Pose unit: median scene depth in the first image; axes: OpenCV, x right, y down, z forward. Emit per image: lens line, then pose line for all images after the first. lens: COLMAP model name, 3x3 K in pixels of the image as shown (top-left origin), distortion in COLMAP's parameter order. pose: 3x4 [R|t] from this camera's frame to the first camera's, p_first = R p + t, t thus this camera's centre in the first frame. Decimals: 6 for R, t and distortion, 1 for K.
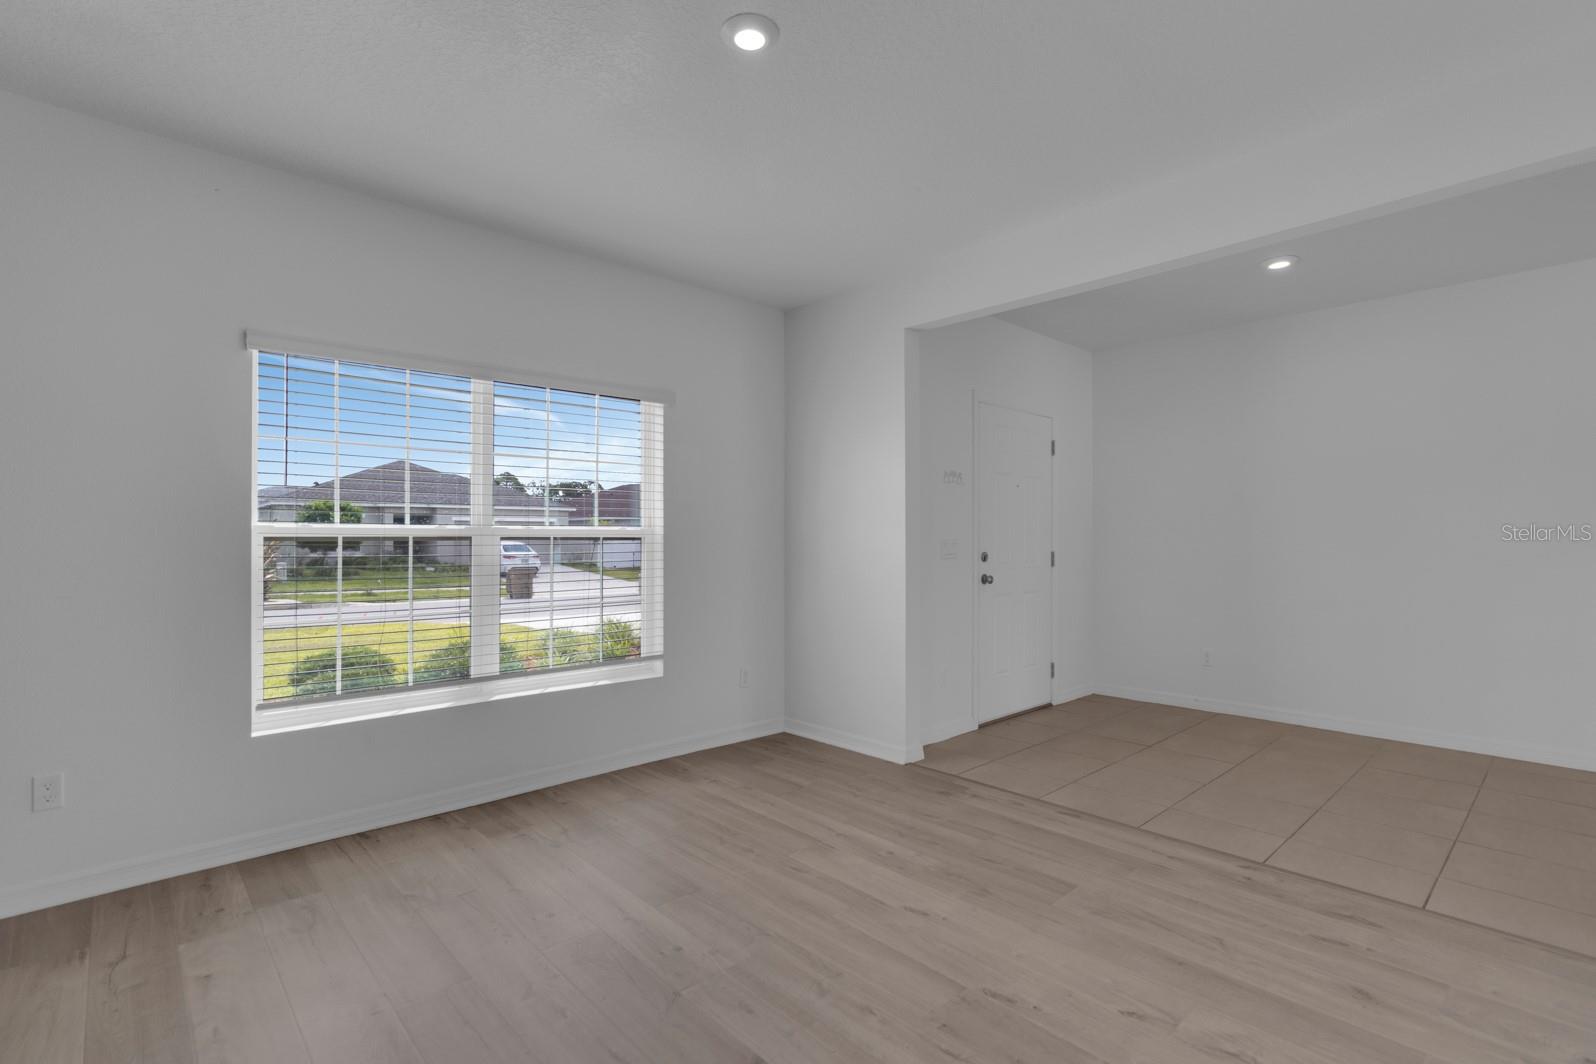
lens RADIAL K [[737.0, 0, 798.0], [0, 737.0, 532.0], [0, 0, 1]] dist [0.001829, -0.000496]
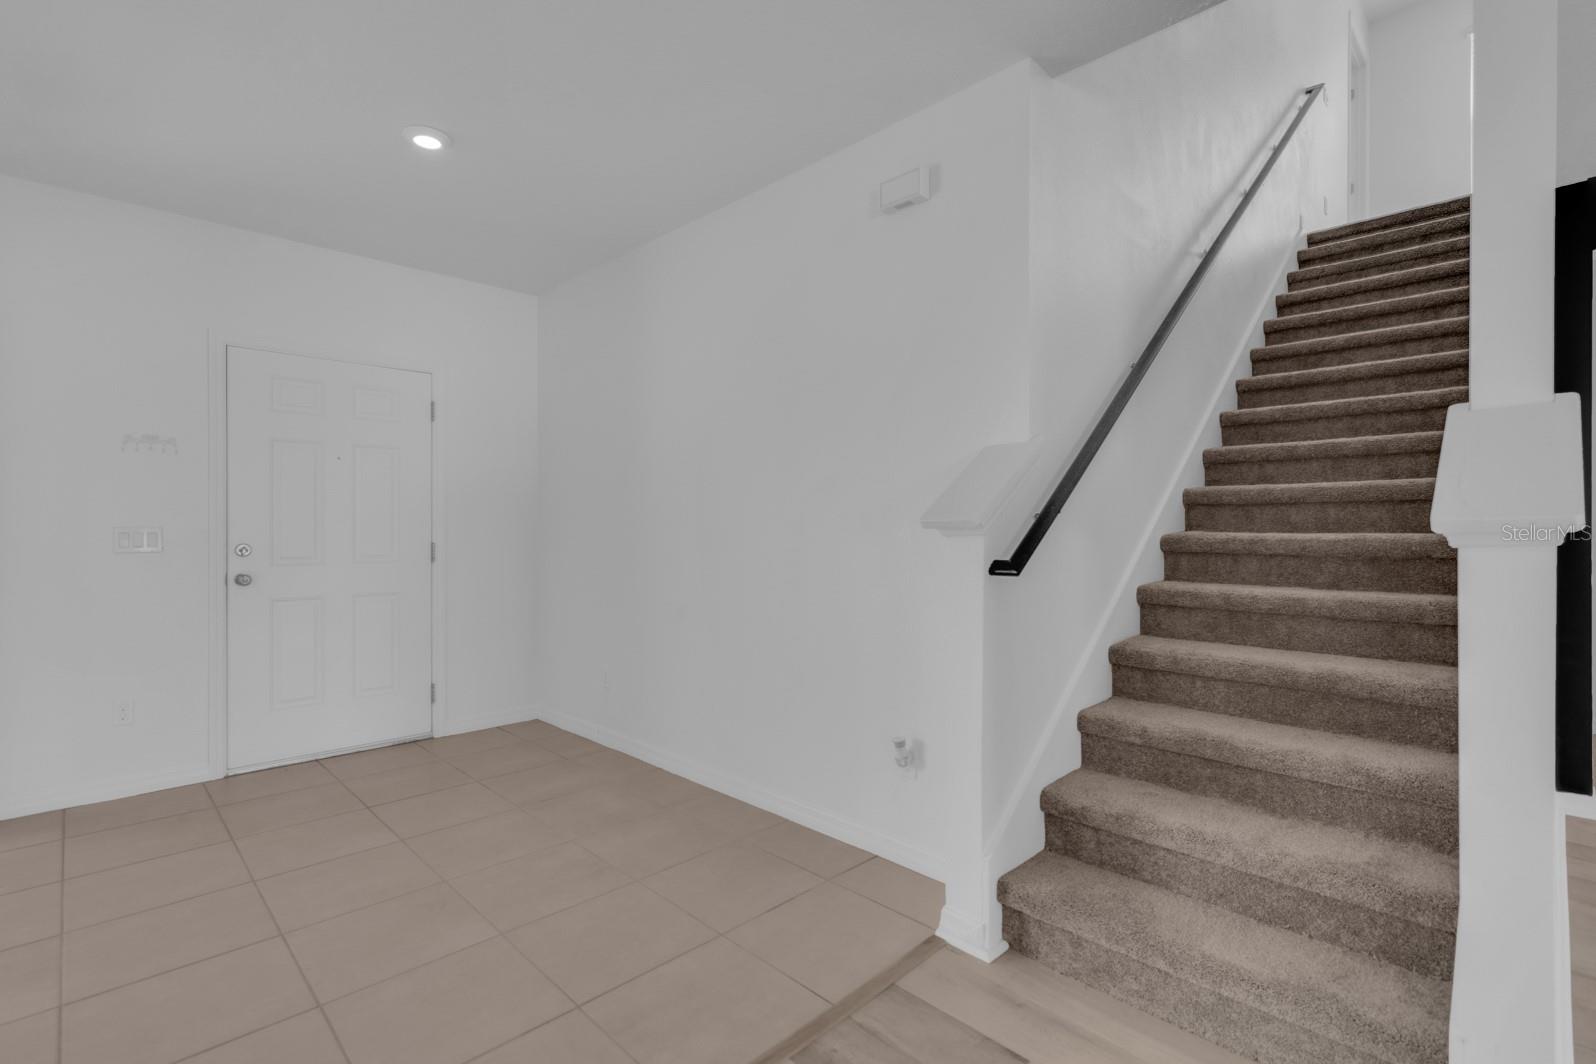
lens RADIAL K [[734.3, 0, 805.0], [0, 734.3, 528.0], [0, 0, 1]] dist [0.000176, 0.000152]
pose [[0.999064, 0.004268, 0.043055, 0.934302], [-0.004938, 0.999869, 0.015445, -0.004388], [-0.042983, -0.015644, 0.998953, 0.261405]]
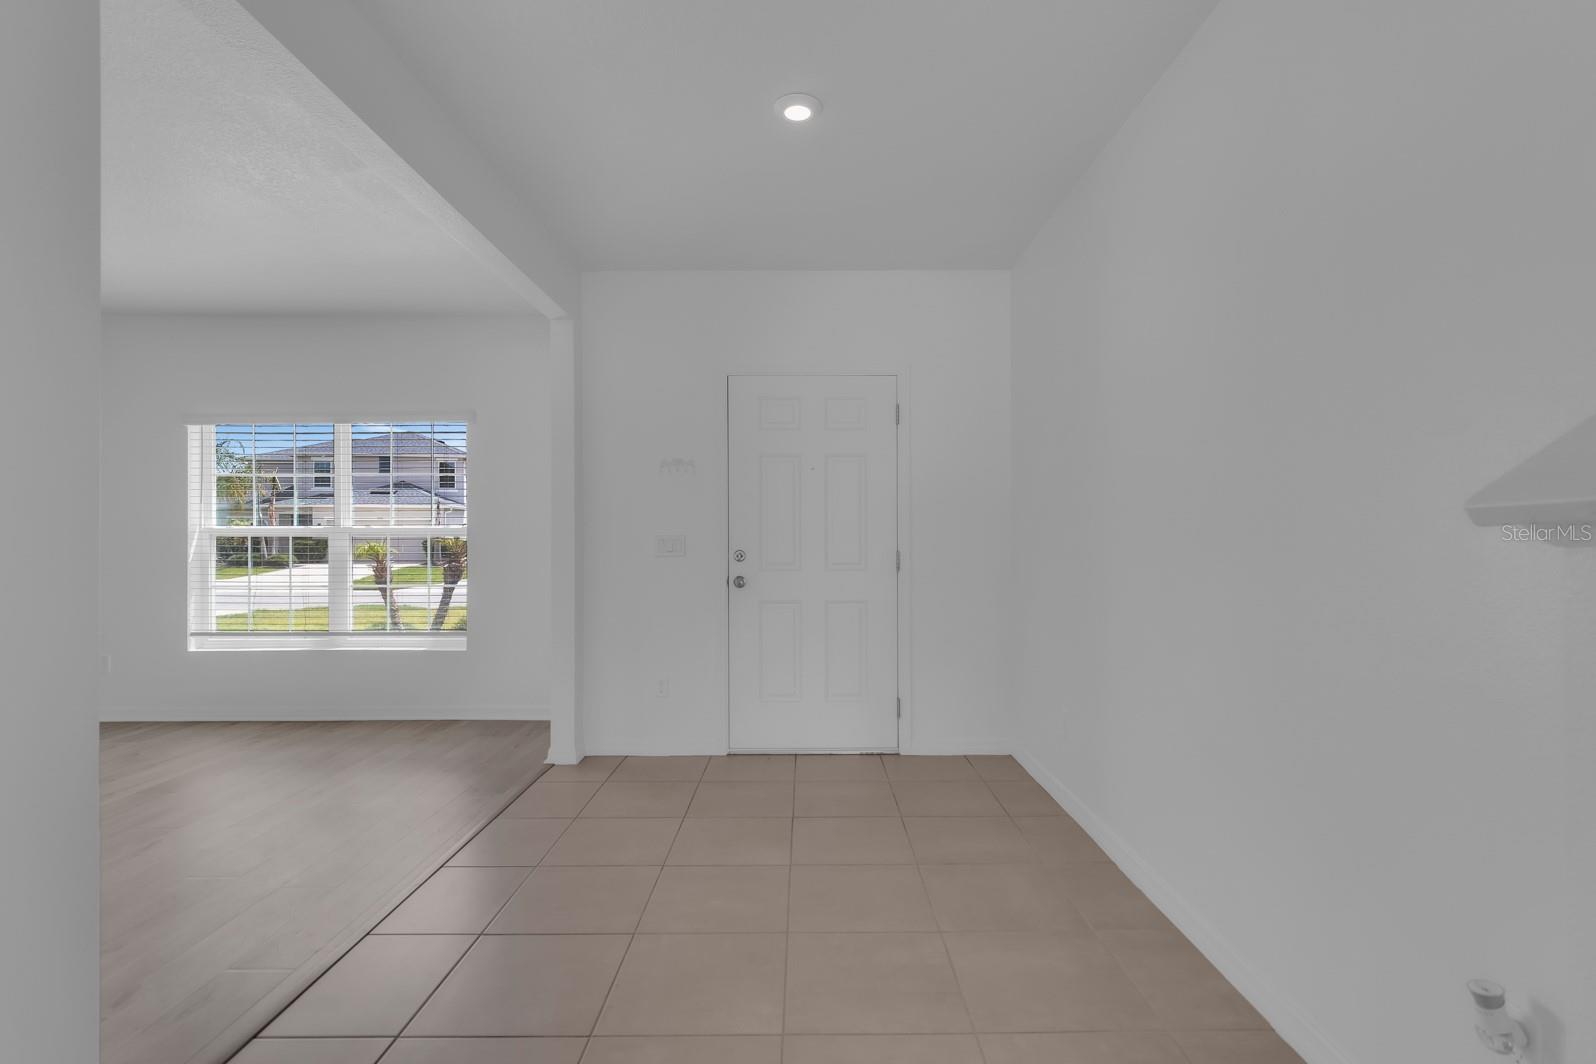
lens RADIAL K [[746.2, 0, 798.0], [0, 746.2, 532.0], [0, 0, 1]] dist [-0.002033, -0.000551]
pose [[0.731752, -0.003568, -0.681562, 1.044861], [0.010572, 0.999925, 0.006116, 0.002068], [0.681489, -0.011680, 0.731735, 0.487820]]
